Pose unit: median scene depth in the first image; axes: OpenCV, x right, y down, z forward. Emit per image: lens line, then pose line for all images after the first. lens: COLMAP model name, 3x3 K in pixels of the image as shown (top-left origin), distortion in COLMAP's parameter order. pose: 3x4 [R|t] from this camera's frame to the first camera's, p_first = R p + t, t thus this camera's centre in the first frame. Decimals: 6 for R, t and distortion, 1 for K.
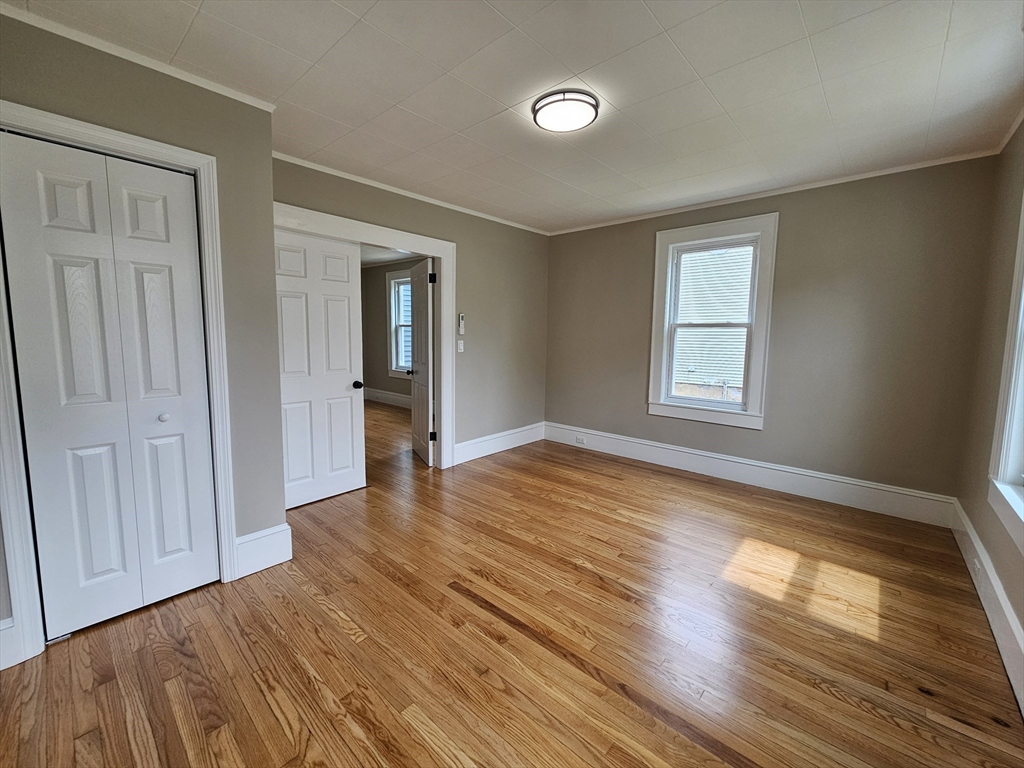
lens RADIAL K [[418.5, 0, 513.4], [0, 418.5, 380.8], [0, 0, 1]] dist [-0.000512, 0.000176]
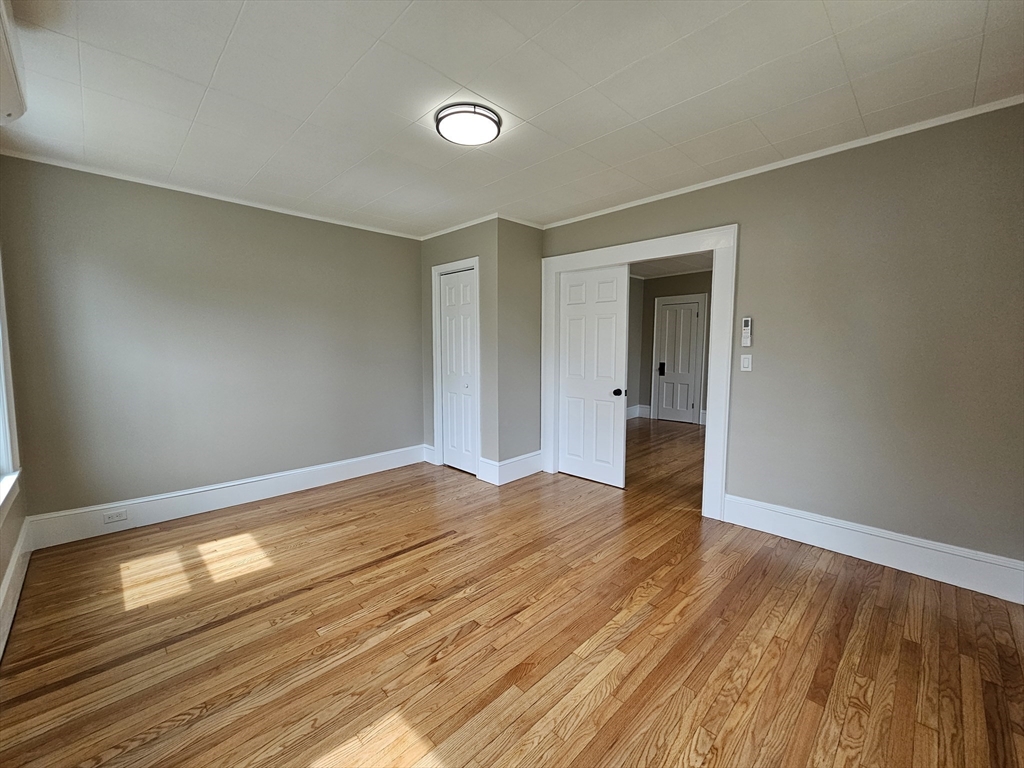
lens RADIAL K [[418.5, 0, 513.4], [0, 418.5, 380.8], [0, 0, 1]] dist [-0.000512, 0.000176]
pose [[-0.063061, 0.074818, -0.995201, 0.857388], [-0.108576, 0.990753, 0.081363, -0.092539], [0.992086, 0.113186, -0.054355, 0.908234]]
